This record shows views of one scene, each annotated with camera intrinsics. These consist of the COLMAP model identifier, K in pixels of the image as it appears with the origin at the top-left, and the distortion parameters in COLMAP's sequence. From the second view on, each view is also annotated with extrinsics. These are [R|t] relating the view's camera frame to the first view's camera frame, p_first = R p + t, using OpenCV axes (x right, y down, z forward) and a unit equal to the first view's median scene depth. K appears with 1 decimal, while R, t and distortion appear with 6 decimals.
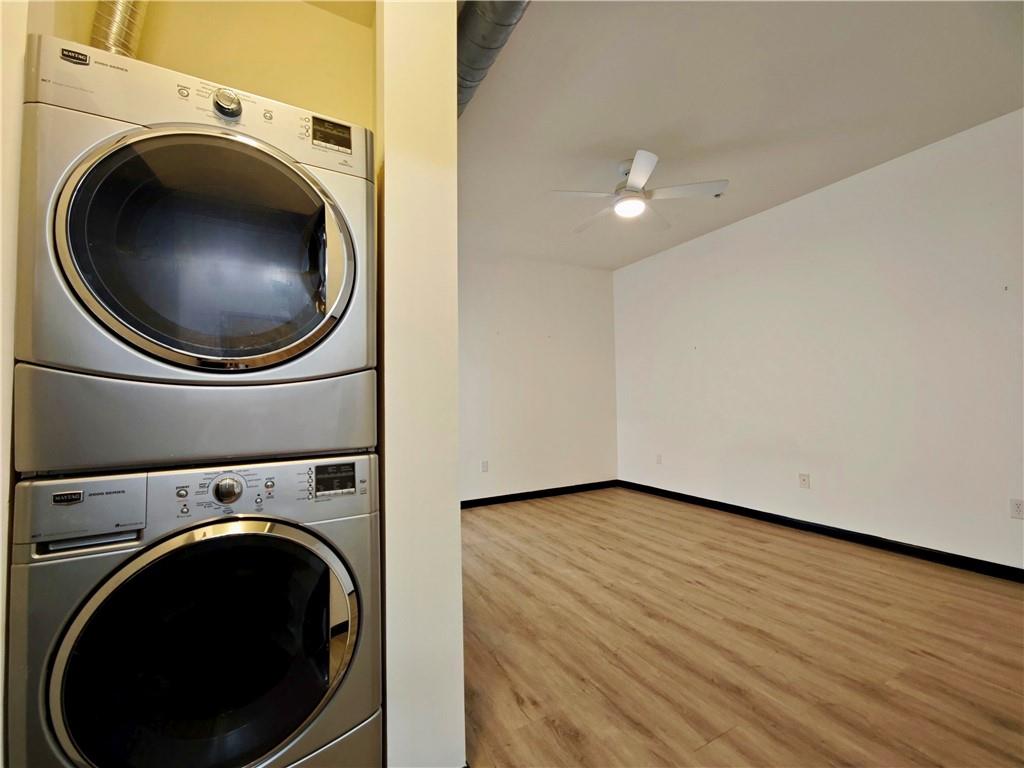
lens RADIAL K [[443.7, 0, 512.7], [0, 443.7, 385.8], [0, 0, 1]] dist [0.004394, 0.000280]
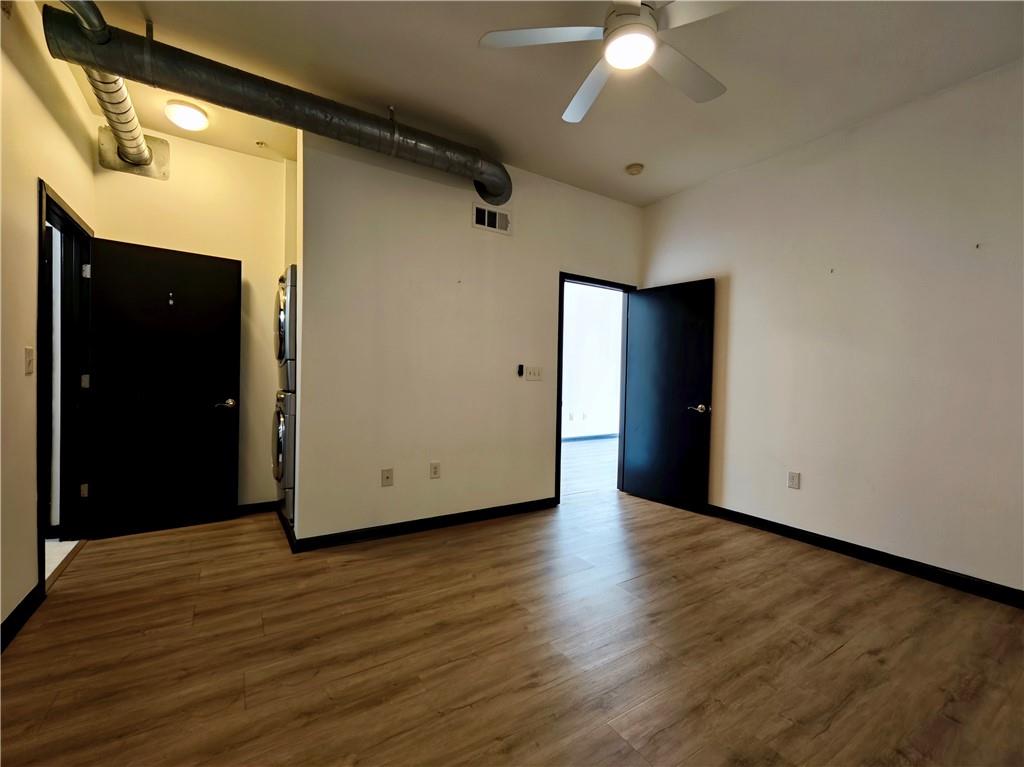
lens RADIAL K [[443.7, 0, 512.2], [0, 443.7, 379.4], [0, 0, 1]] dist [0.004394, 0.000280]
pose [[0.031935, 0.018760, -0.999314, 1.289724], [0.023508, 0.999533, 0.019515, 0.011923], [0.999213, -0.024115, 0.031479, 1.214509]]
